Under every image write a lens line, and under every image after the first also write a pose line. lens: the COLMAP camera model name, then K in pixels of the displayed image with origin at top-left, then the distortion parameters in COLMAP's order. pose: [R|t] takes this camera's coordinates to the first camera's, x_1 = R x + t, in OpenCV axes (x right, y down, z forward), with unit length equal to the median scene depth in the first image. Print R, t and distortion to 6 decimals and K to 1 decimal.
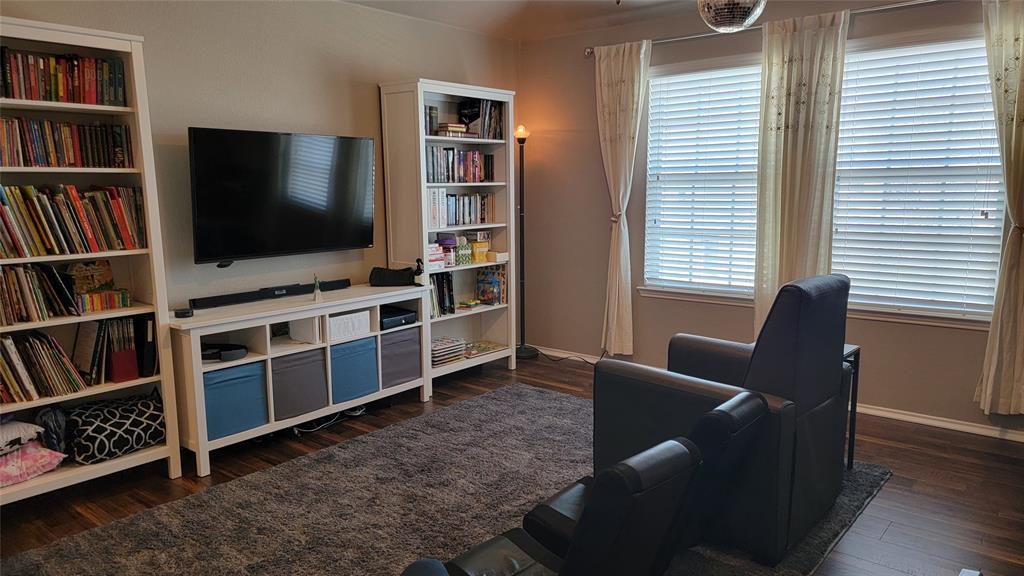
lens RADIAL K [[710.5, 0, 519.6], [0, 710.5, 292.6], [0, 0, 1]] dist [0.081327, -0.062928]
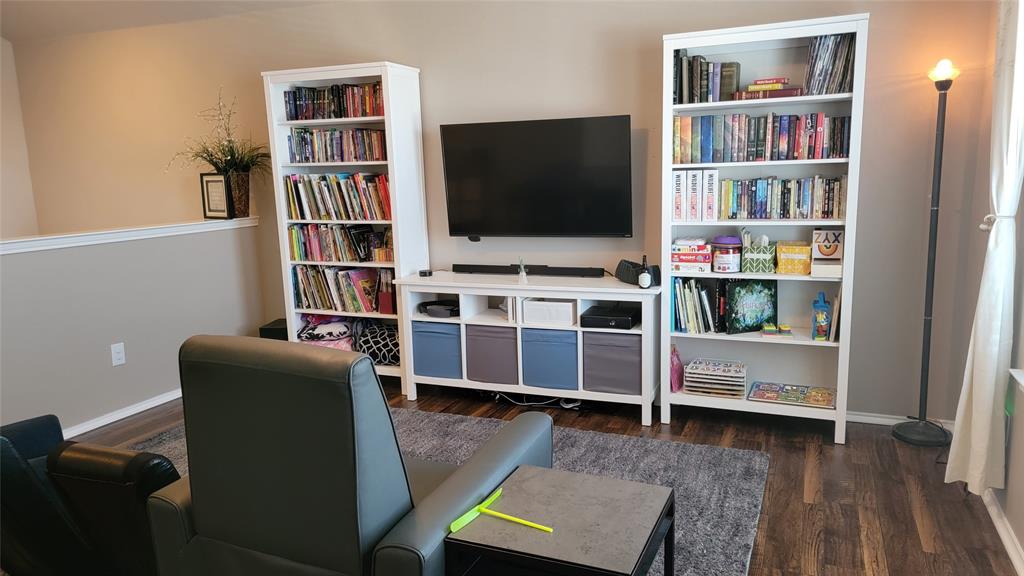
lens RADIAL K [[710.5, 0, 518.7], [0, 710.5, 284.7], [0, 0, 1]] dist [0.081327, -0.062928]
pose [[0.302017, 0.160005, -0.939779, 0.647788], [-0.118936, 0.984436, 0.129386, -0.111784], [0.945854, 0.072697, 0.316347, 0.635537]]
